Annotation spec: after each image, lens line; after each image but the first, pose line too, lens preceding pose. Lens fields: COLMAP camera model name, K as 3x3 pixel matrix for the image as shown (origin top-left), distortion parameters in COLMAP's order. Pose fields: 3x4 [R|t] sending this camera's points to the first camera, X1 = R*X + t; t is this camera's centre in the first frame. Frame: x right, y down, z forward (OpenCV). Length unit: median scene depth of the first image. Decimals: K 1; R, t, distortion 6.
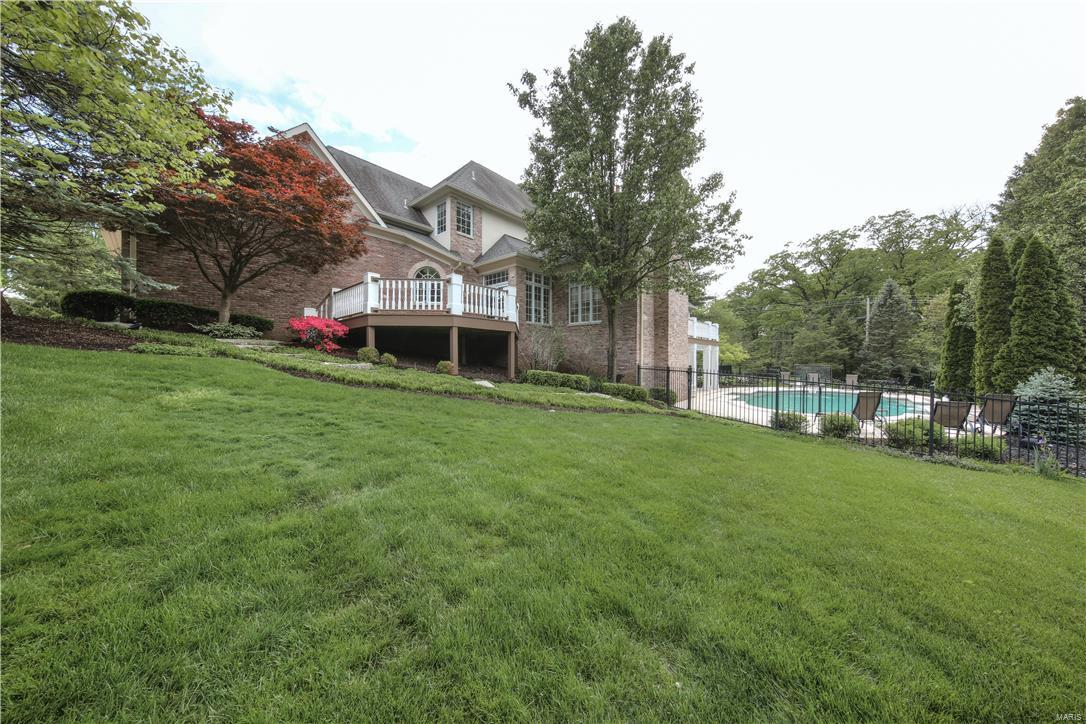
lens RADIAL K [[347.0, 0, 541.8], [0, 347.0, 360.8], [0, 0, 1]] dist [-0.004110, -0.000125]
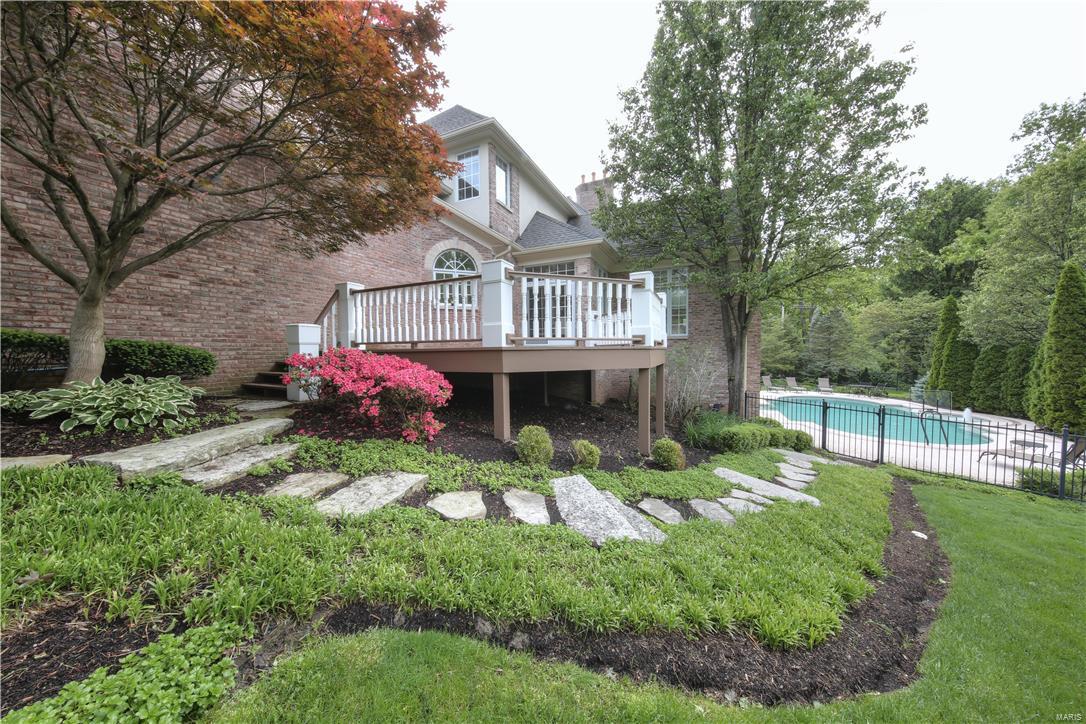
lens RADIAL K [[347.0, 0, 538.9], [0, 347.0, 357.3], [0, 0, 1]] dist [-0.004110, -0.000125]
pose [[0.954975, -0.016463, 0.296228, -0.526486], [0.010940, 0.999734, 0.020292, -0.117118], [-0.296483, -0.016137, 0.954902, 0.480732]]
